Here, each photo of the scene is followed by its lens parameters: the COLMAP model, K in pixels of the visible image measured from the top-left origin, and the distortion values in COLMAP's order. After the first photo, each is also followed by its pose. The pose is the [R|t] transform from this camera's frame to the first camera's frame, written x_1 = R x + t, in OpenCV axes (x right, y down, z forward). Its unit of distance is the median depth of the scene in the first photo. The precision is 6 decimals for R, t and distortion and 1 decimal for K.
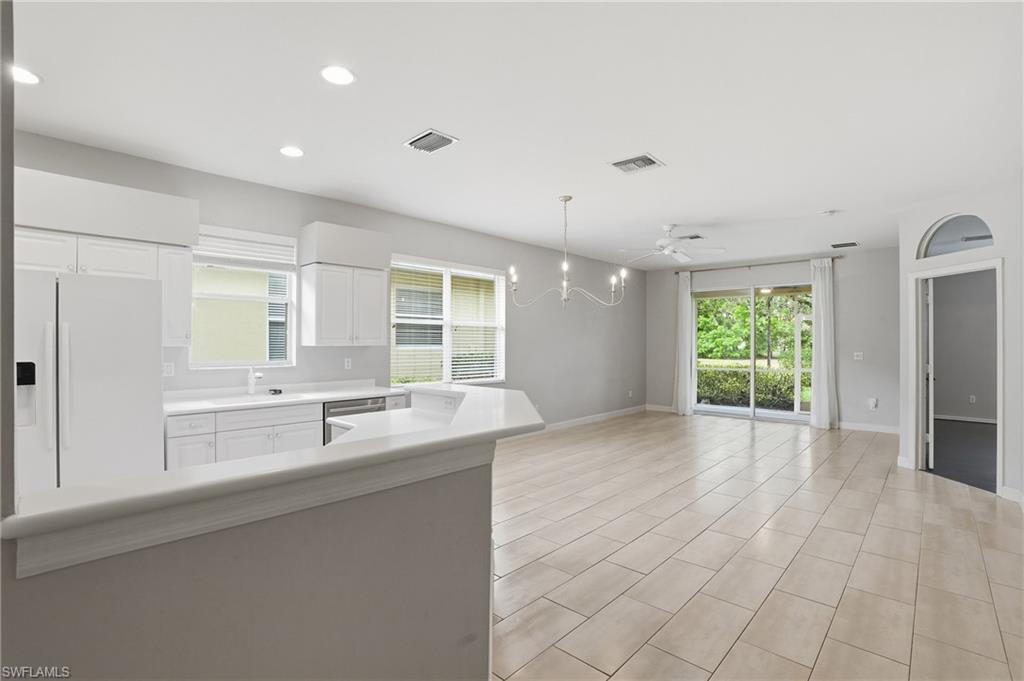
lens RADIAL K [[478.6, 0, 516.1], [0, 478.6, 339.7], [0, 0, 1]] dist [-0.047098, 0.007968]
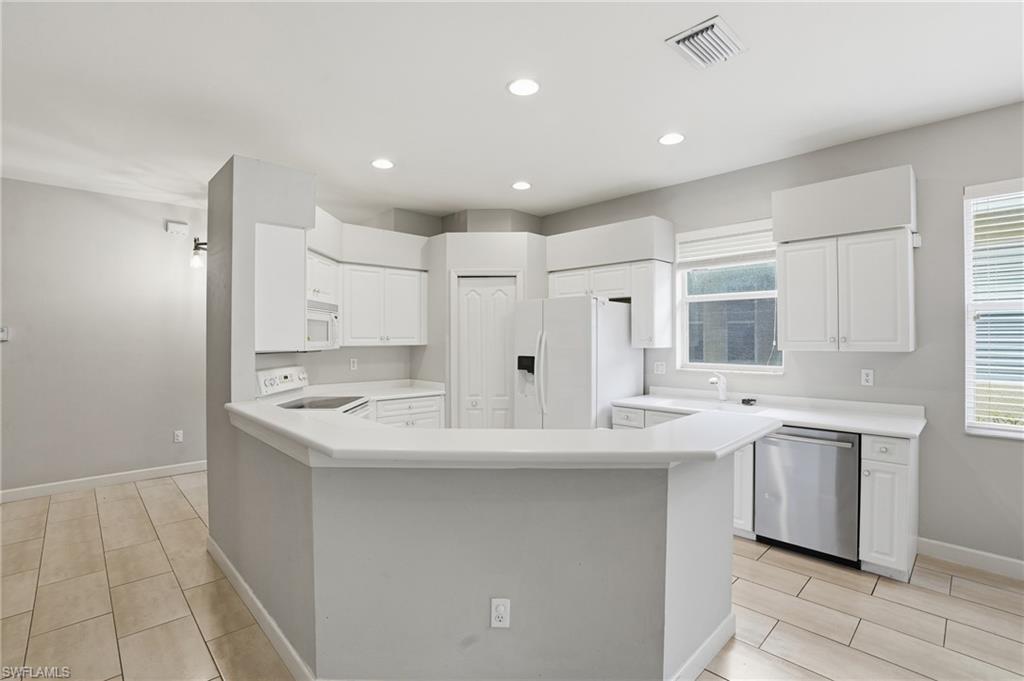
lens RADIAL K [[480.8, 0, 507.8], [0, 480.8, 337.6], [0, 0, 1]] dist [-0.055751, 0.016672]
pose [[-0.056552, -0.004058, -0.998391, 0.244419], [0.004306, 0.999981, -0.004308, -0.004099], [0.998390, -0.004542, -0.056534, 0.385273]]
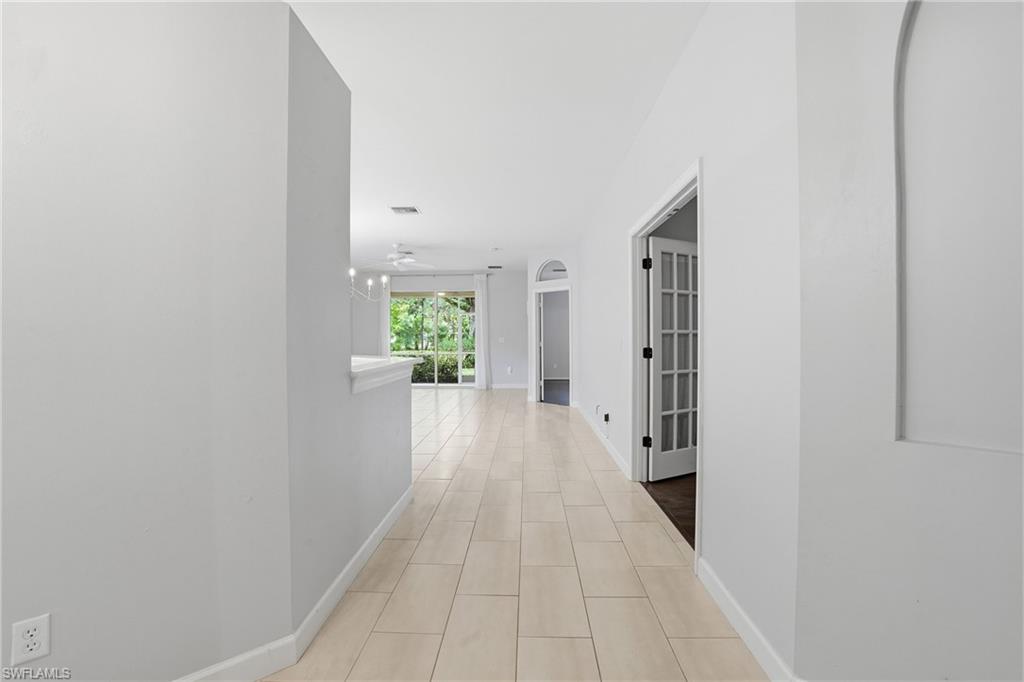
lens RADIAL K [[478.6, 0, 511.0], [0, 478.6, 346.5], [0, 0, 1]] dist [-0.047098, 0.007968]
pose [[0.762426, -0.015459, 0.646891, -0.281187], [0.001203, 0.999747, 0.022473, 0.022457], [-0.647075, -0.016356, 0.762251, -0.235851]]
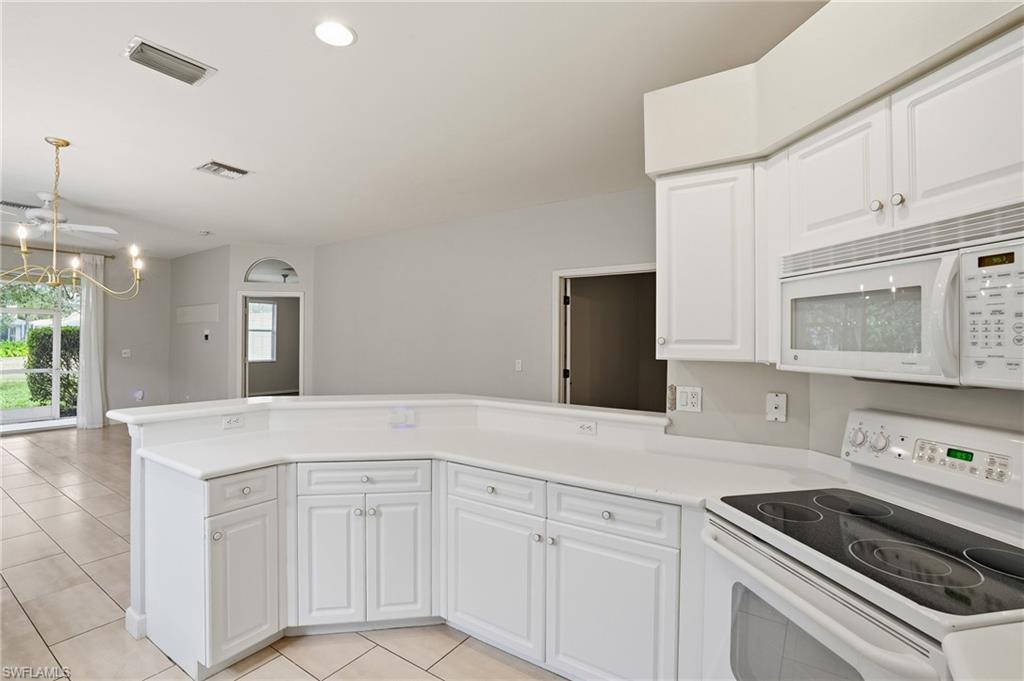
lens RADIAL K [[478.6, 0, 511.6], [0, 478.6, 334.8], [0, 0, 1]] dist [-0.047098, 0.007968]
pose [[-0.140579, 0.009186, 0.990027, -0.473501], [-0.012123, 0.999866, -0.010999, -0.006572], [-0.989995, -0.013549, -0.140448, 0.299395]]
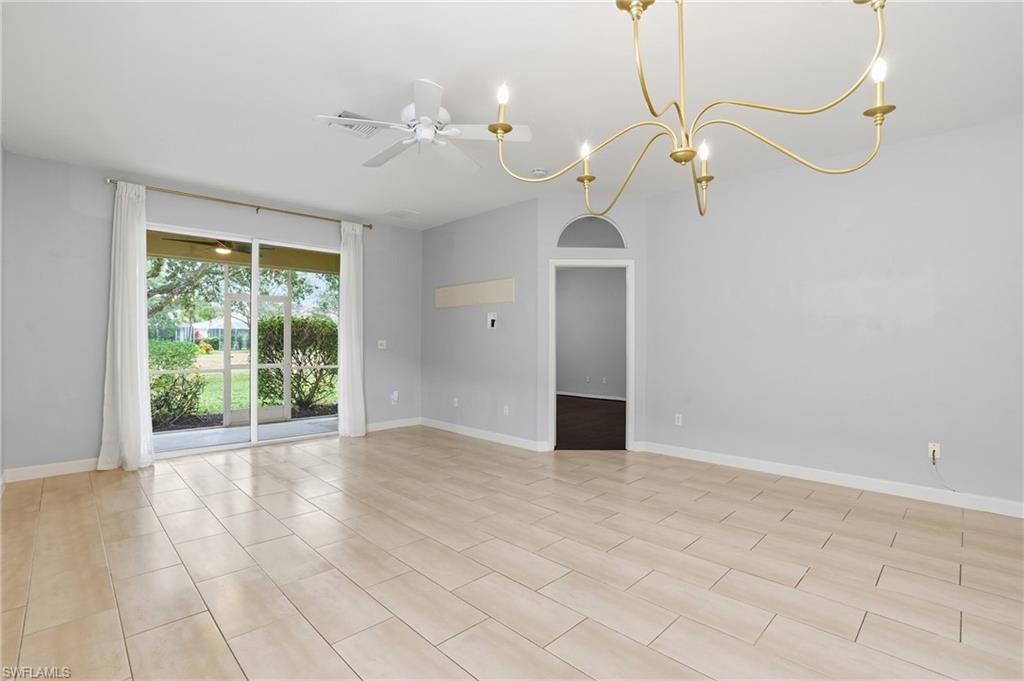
lens RADIAL K [[473.8, 0, 510.1], [0, 473.8, 338.8], [0, 0, 1]] dist [-0.047391, 0.000503]
pose [[0.046562, 0.003501, 0.998909, -0.146374], [-0.008390, 0.999960, -0.003114, 0.026091], [-0.998880, -0.008235, 0.046590, 0.773317]]
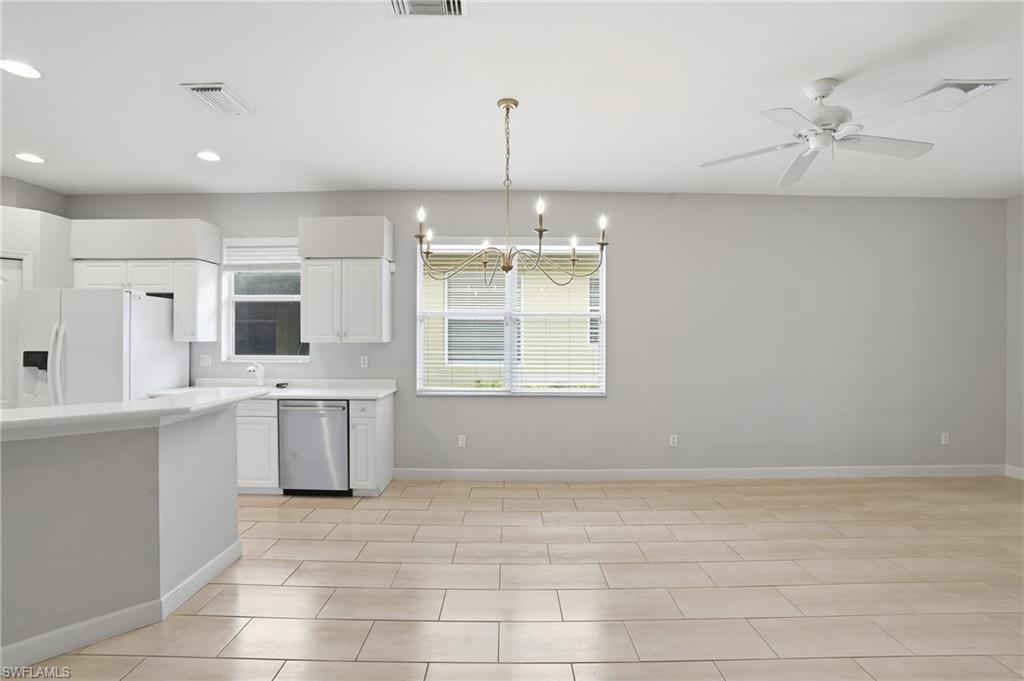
lens RADIAL K [[480.8, 0, 510.6], [0, 480.8, 339.8], [0, 0, 1]] dist [-0.055751, 0.016672]
pose [[0.680395, 0.000814, -0.732846, 0.390720], [0.001418, 0.999996, 0.002427, 0.003762], [0.732845, -0.002690, 0.680391, 0.413488]]
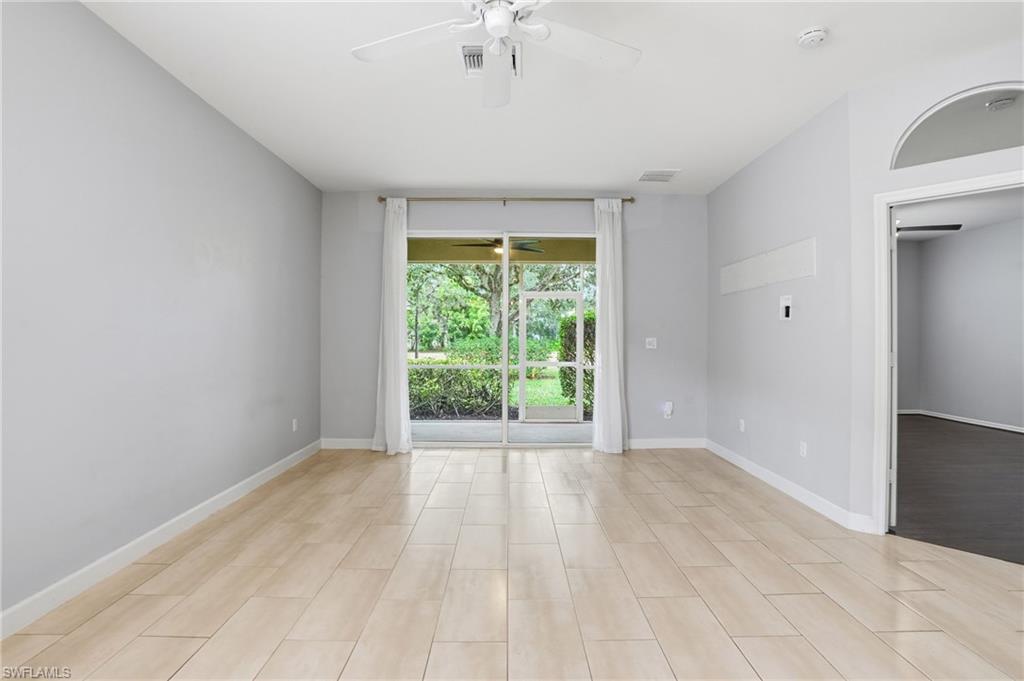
lens RADIAL K [[478.6, 0, 513.5], [0, 478.6, 338.1], [0, 0, 1]] dist [-0.047098, 0.007968]
pose [[0.731059, 0.000218, 0.682314, 0.095444], [-0.005824, 0.999966, 0.005919, 0.025494], [-0.682289, -0.008301, 0.731035, 0.660314]]
